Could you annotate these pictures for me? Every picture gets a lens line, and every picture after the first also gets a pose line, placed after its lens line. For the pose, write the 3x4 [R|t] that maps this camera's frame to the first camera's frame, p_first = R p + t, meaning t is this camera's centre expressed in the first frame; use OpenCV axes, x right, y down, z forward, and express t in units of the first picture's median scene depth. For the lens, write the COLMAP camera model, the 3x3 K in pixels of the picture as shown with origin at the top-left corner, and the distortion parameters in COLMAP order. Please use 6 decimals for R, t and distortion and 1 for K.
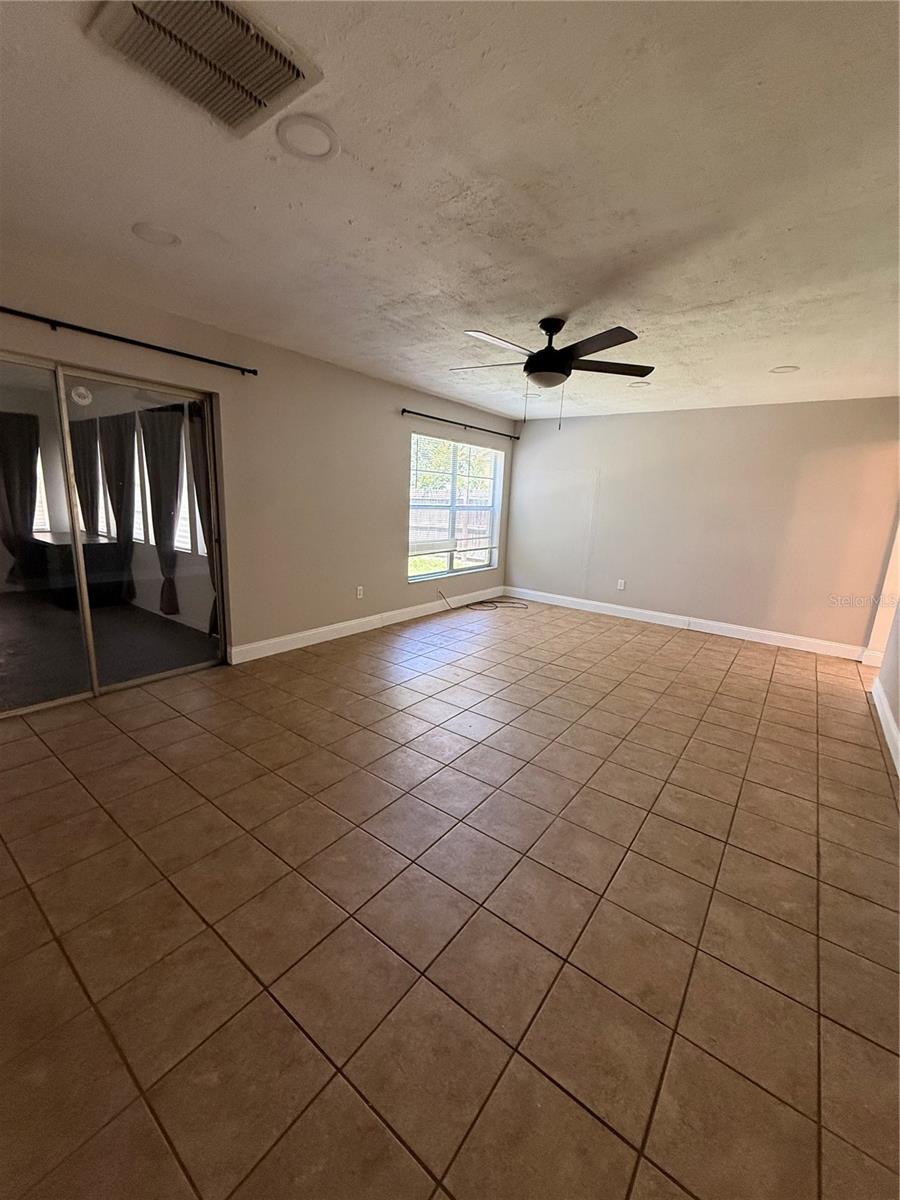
lens RADIAL K [[481.8, 0, 448.3], [0, 481.8, 598.5], [0, 0, 1]] dist [-0.001014, 0.000044]
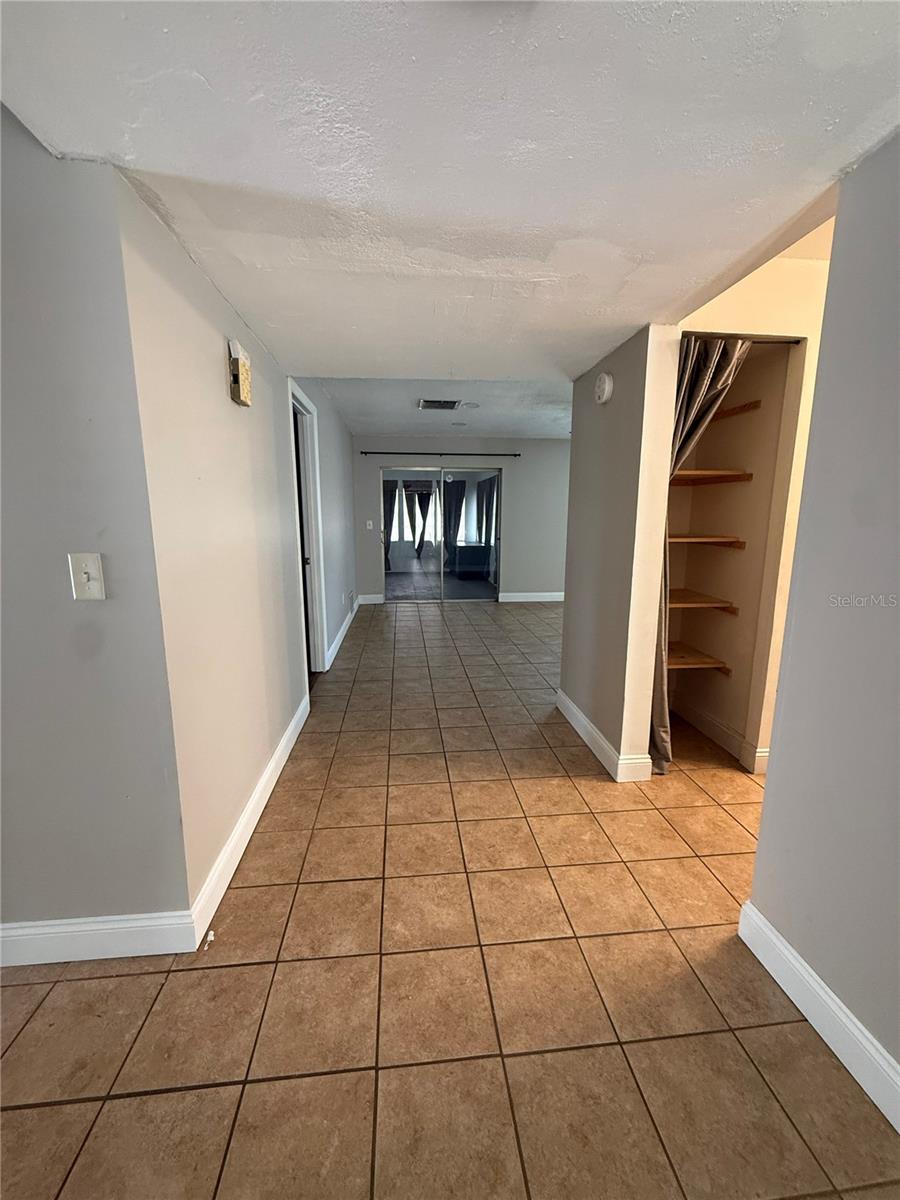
lens RADIAL K [[481.8, 0, 448.3], [0, 481.8, 598.5], [0, 0, 1]] dist [-0.001014, 0.000044]
pose [[0.679919, 0.080994, -0.728800, 0.911301], [-0.115166, 0.993342, 0.002952, 0.153716], [0.724187, 0.081926, 0.684720, -0.545887]]
